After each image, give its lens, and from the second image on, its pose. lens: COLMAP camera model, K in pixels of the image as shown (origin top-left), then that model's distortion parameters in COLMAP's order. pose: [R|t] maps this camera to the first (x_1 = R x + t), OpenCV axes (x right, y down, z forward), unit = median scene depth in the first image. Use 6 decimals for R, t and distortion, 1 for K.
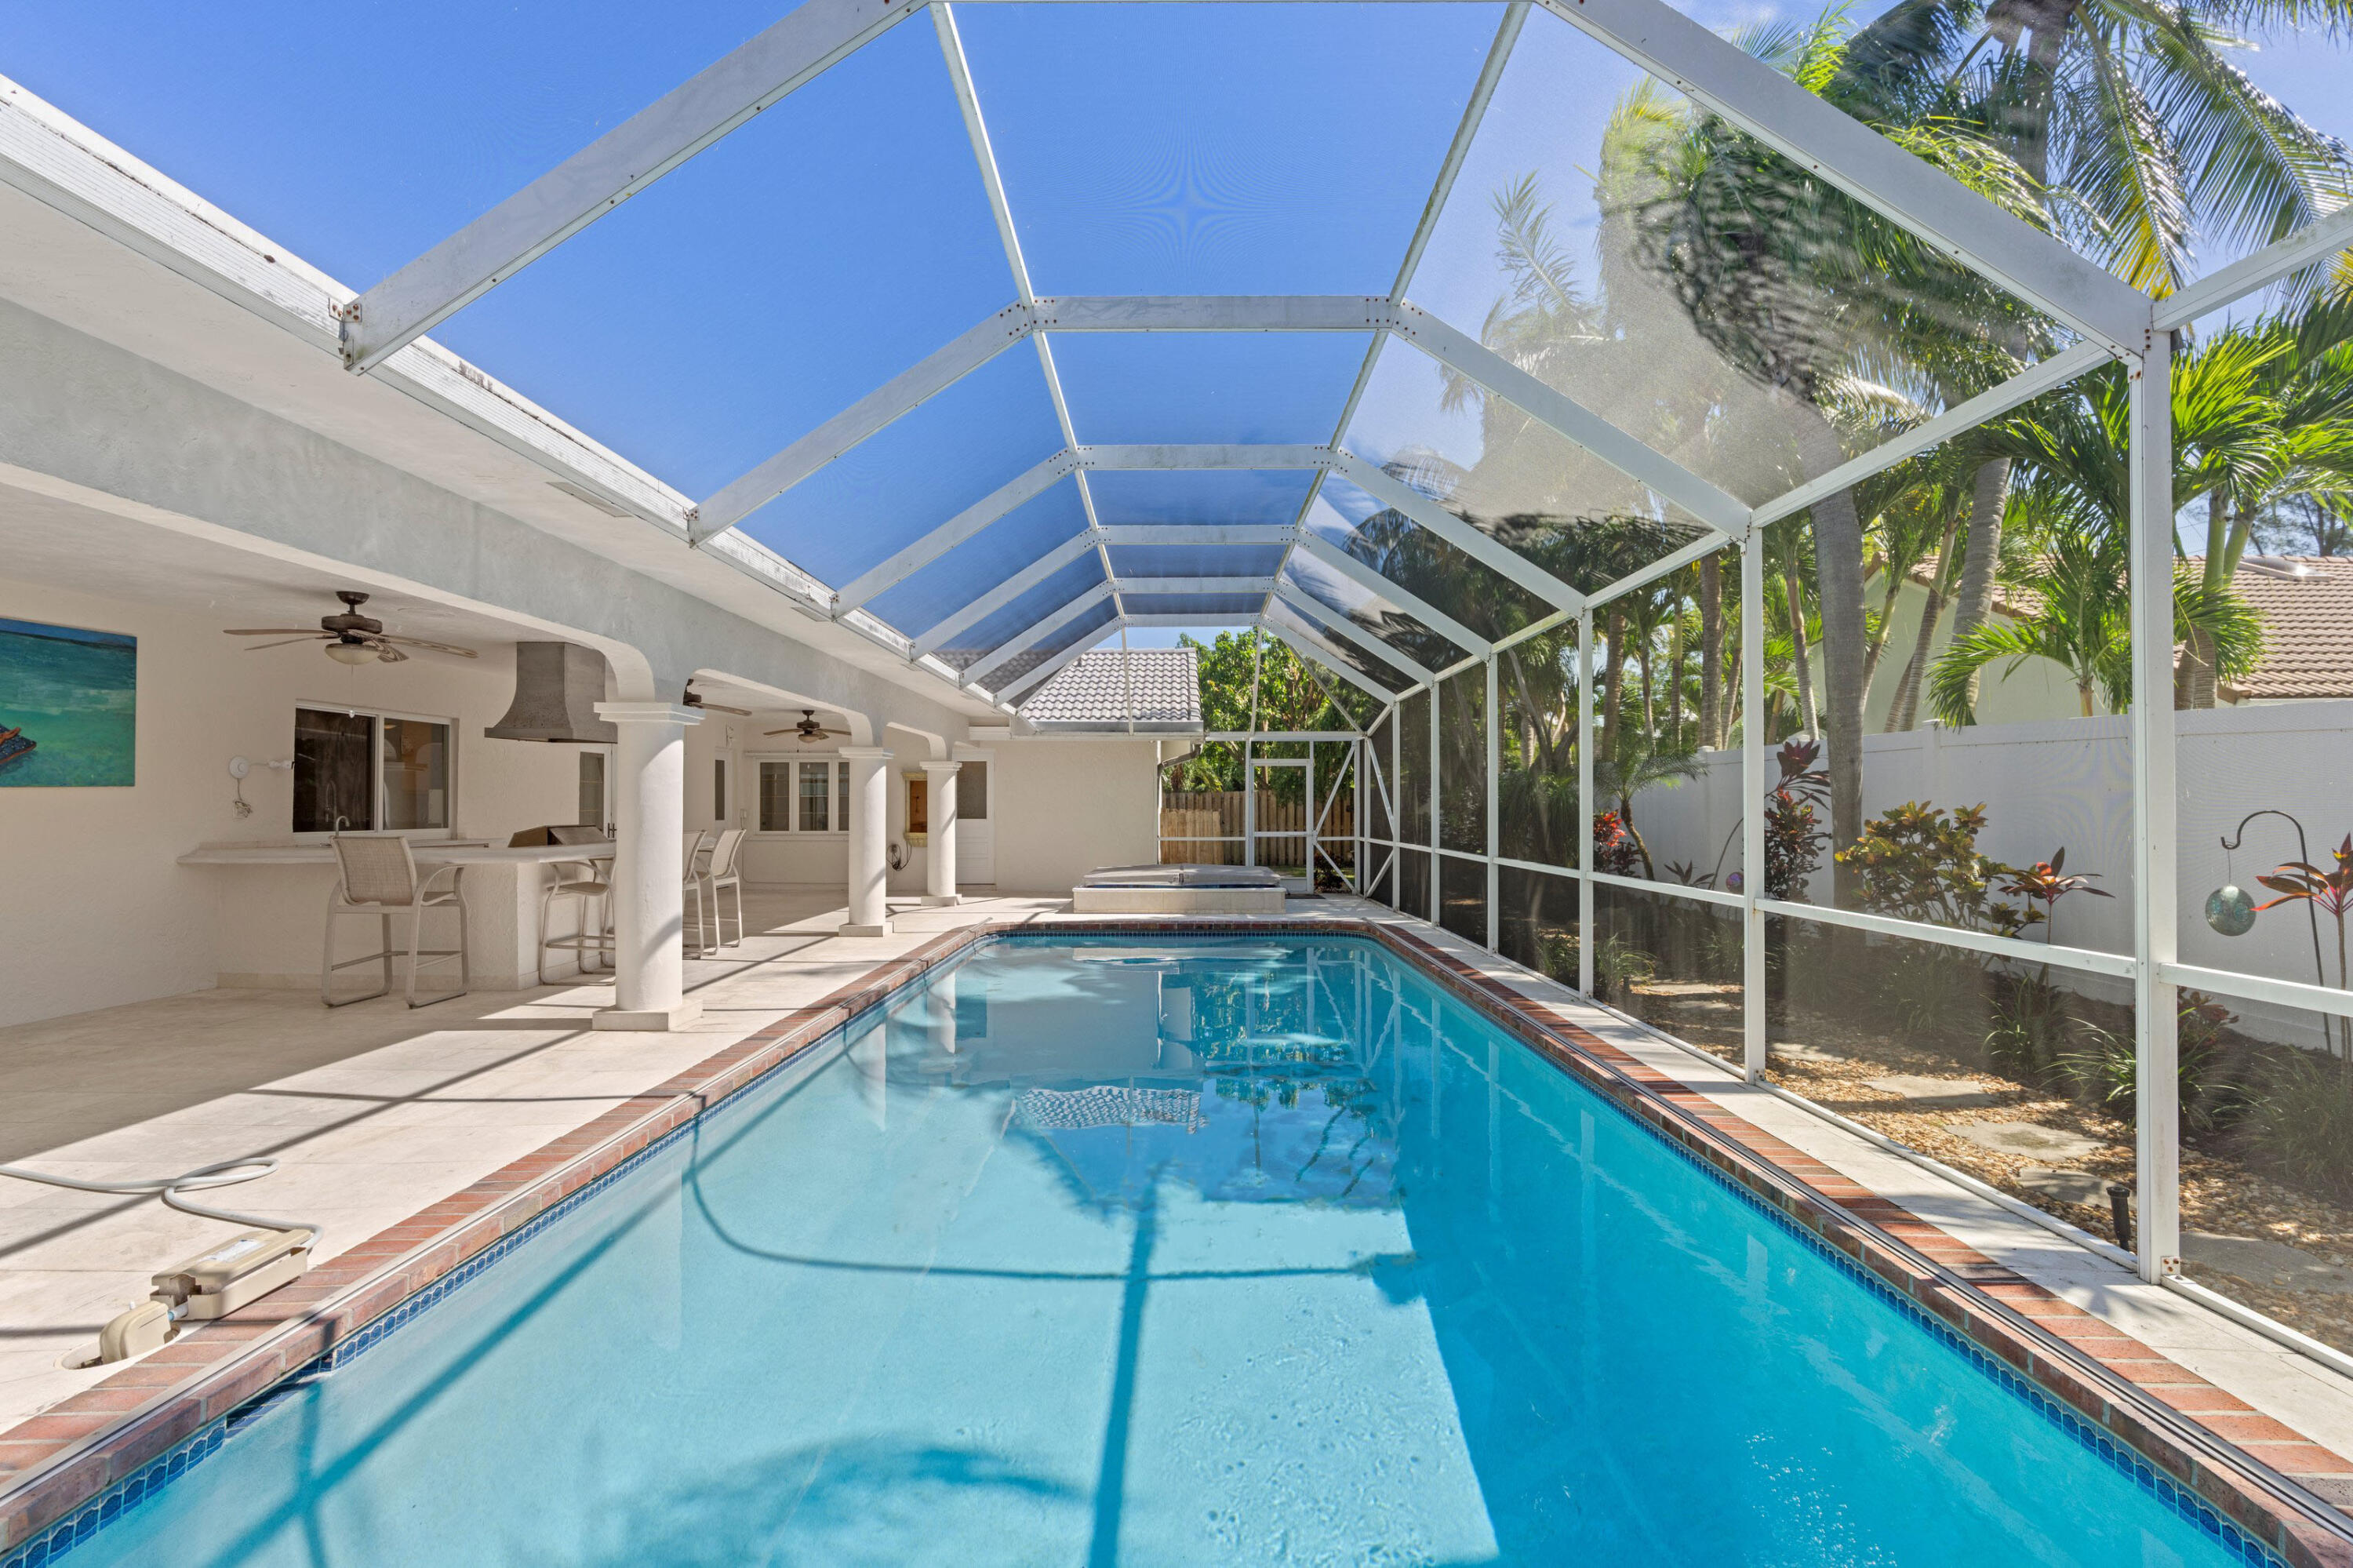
lens RADIAL K [[1099.2, 0, 1176.5], [0, 1099.2, 784.0], [0, 0, 1]] dist [-0.003012, 0.000420]
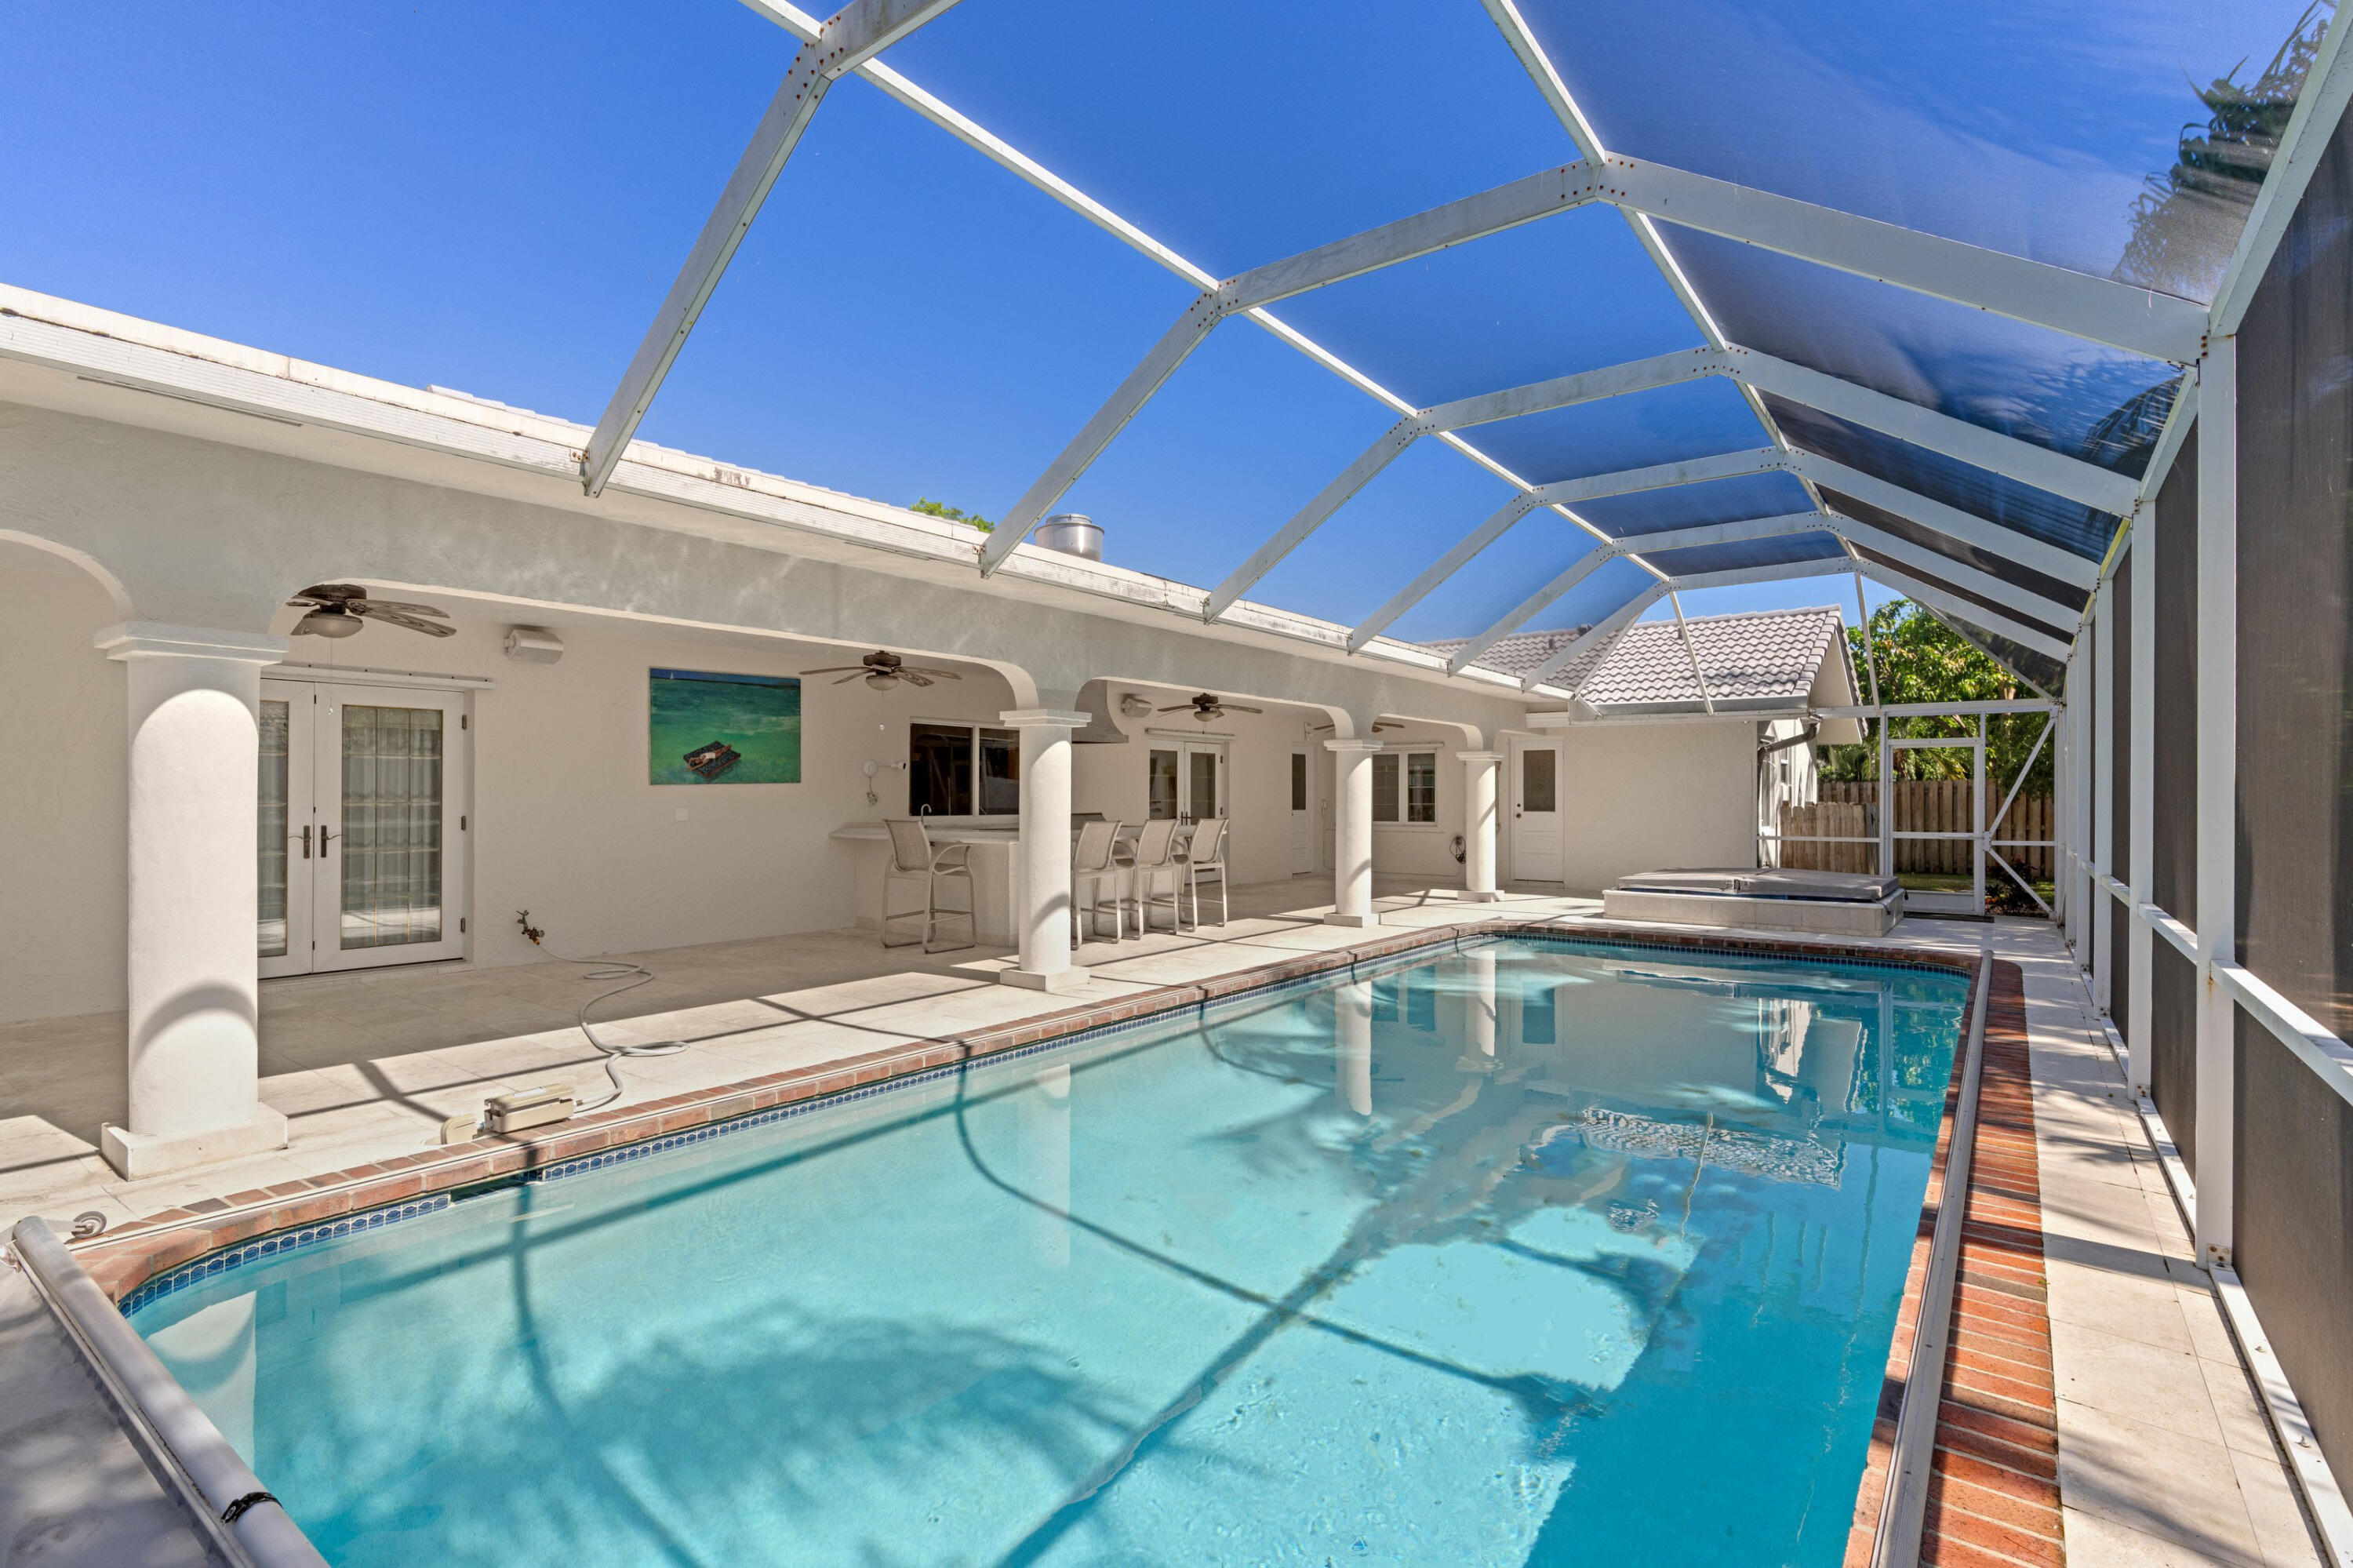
lens RADIAL K [[1110.7, 0, 1176.5], [0, 1110.7, 784.0], [0, 0, 1]] dist [-0.004647, 0.000081]
pose [[0.798783, -0.003875, -0.601607, 0.309264], [0.009390, 0.999938, 0.006028, -0.000558], [0.601546, -0.010465, 0.798770, 0.127044]]
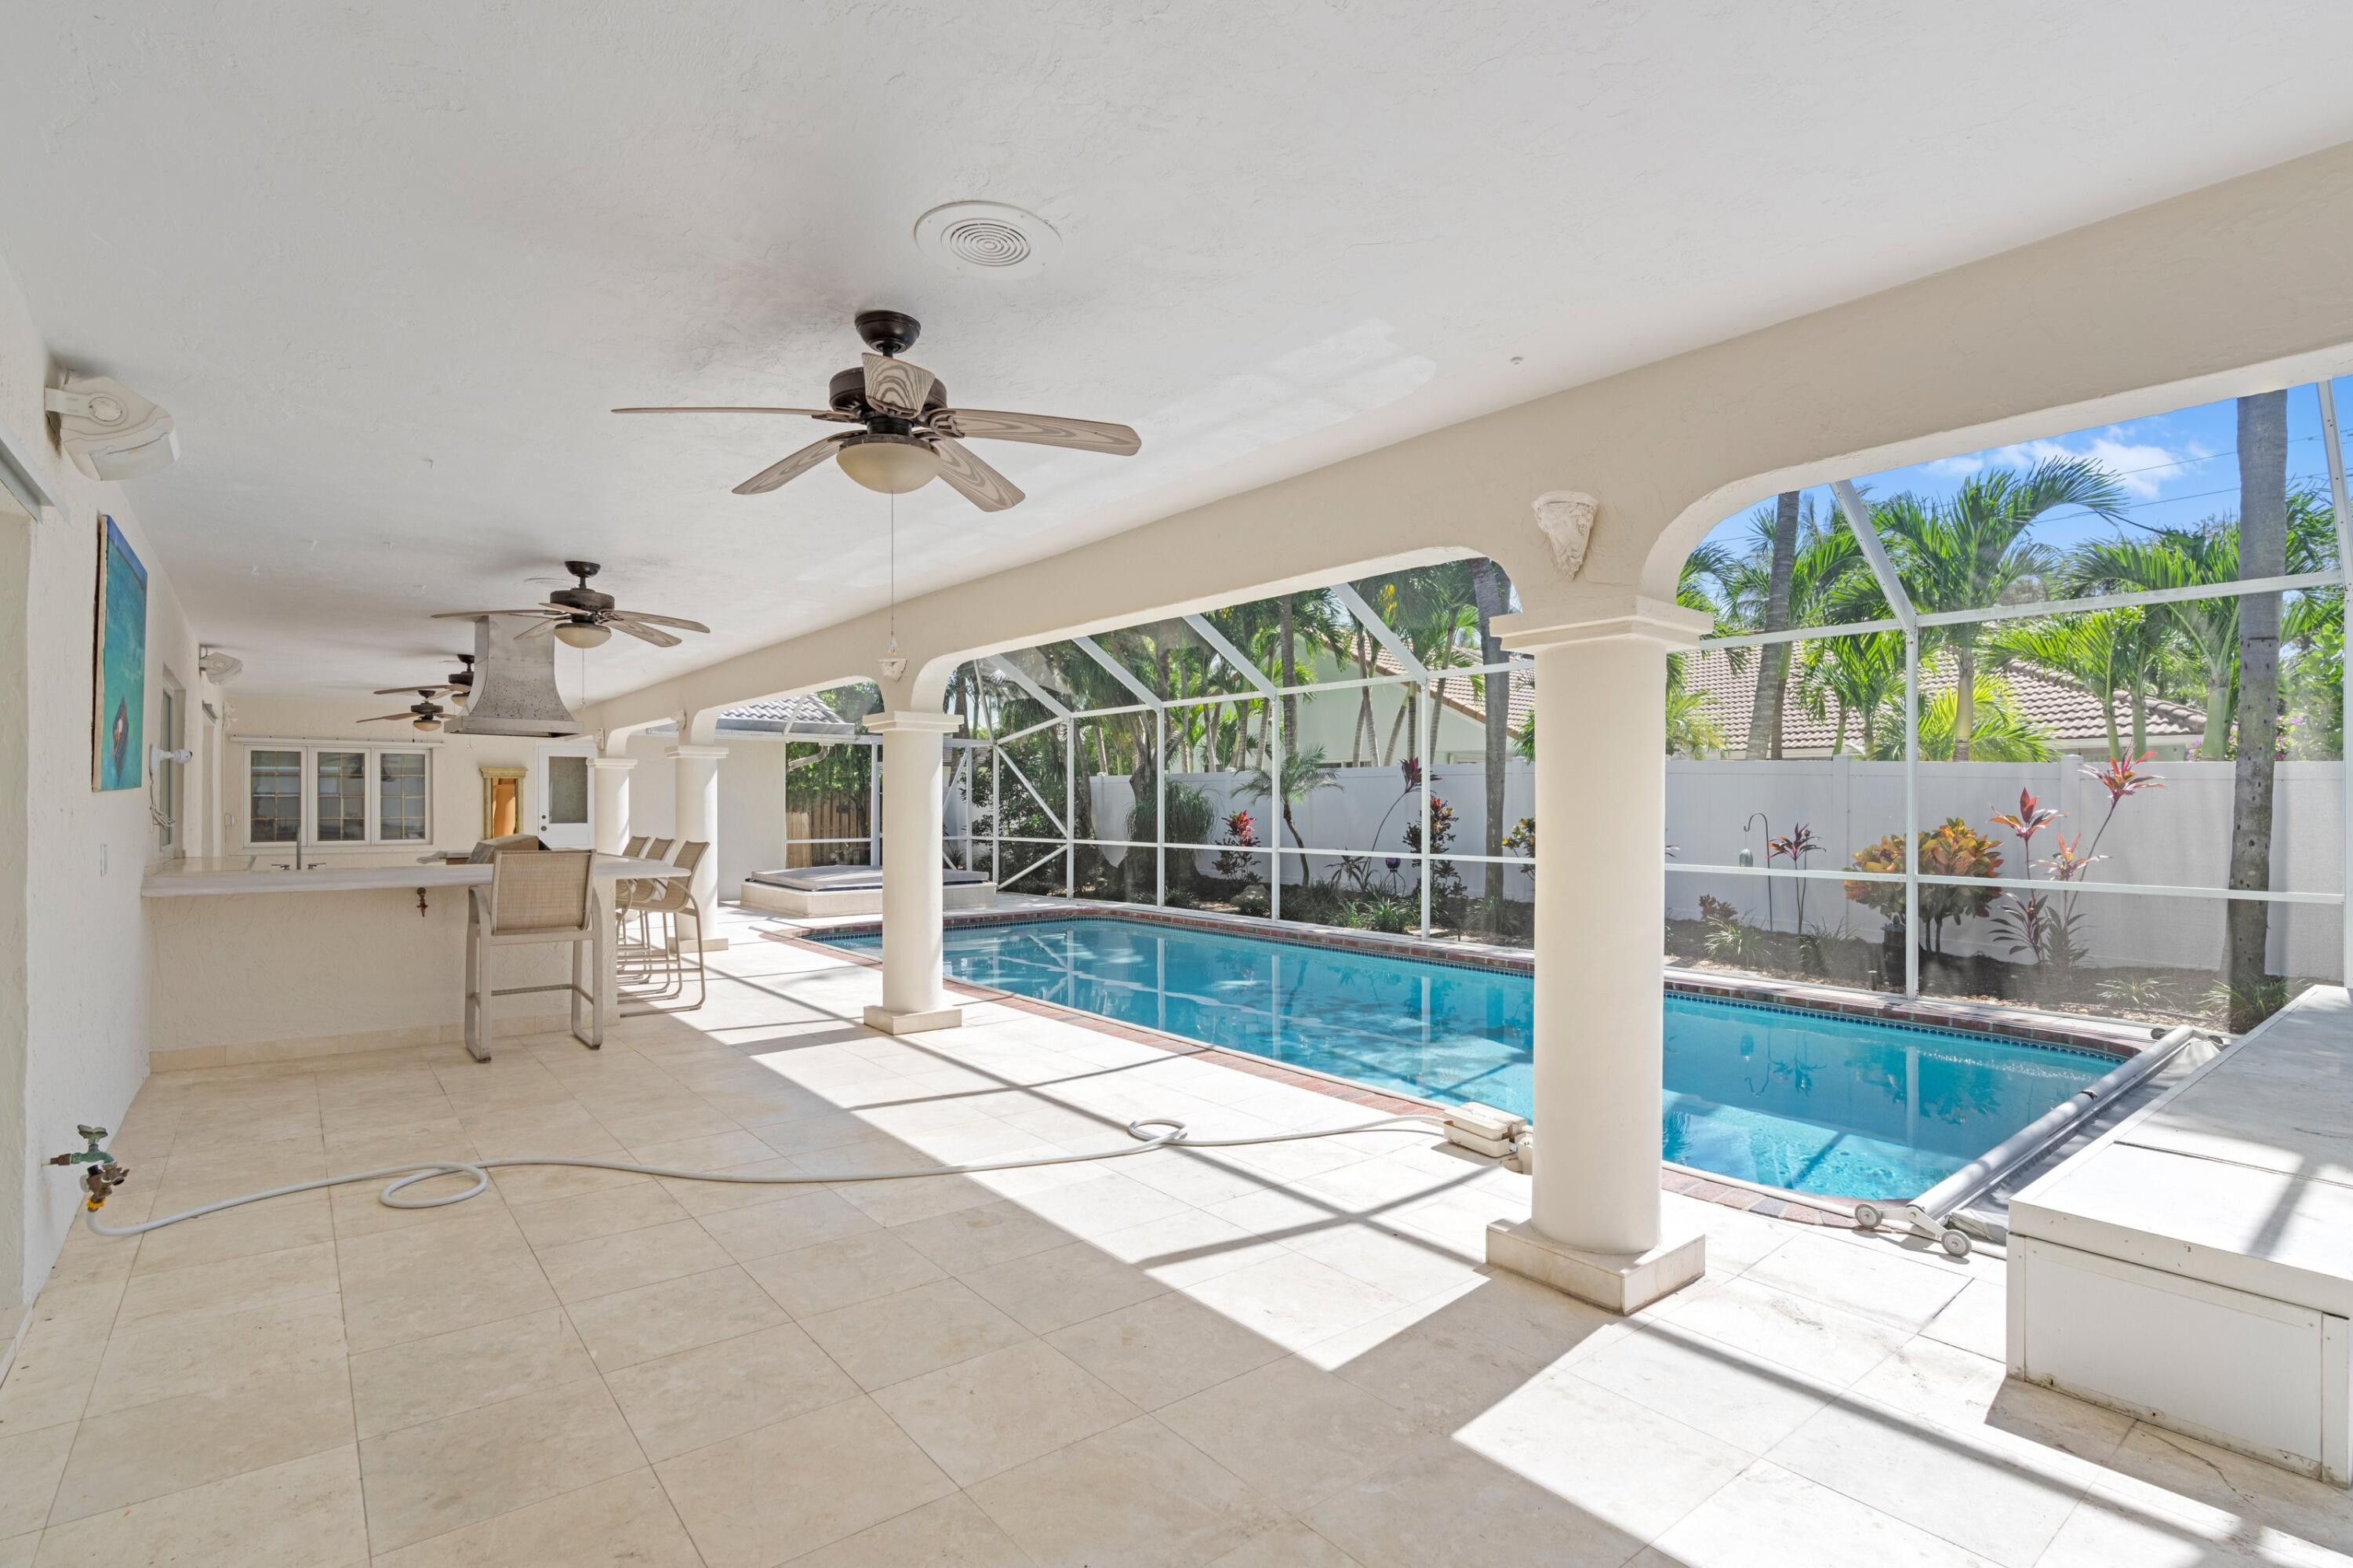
lens RADIAL K [[1101.8, 0, 1188.9], [0, 1101.8, 820.3], [0, 0, 1]] dist [-0.005205, 0.001137]
pose [[0.772893, -0.007212, 0.634496, -0.847736], [-0.014531, 0.999472, 0.029061, -0.006793], [-0.634370, -0.031681, 0.772380, 0.039191]]
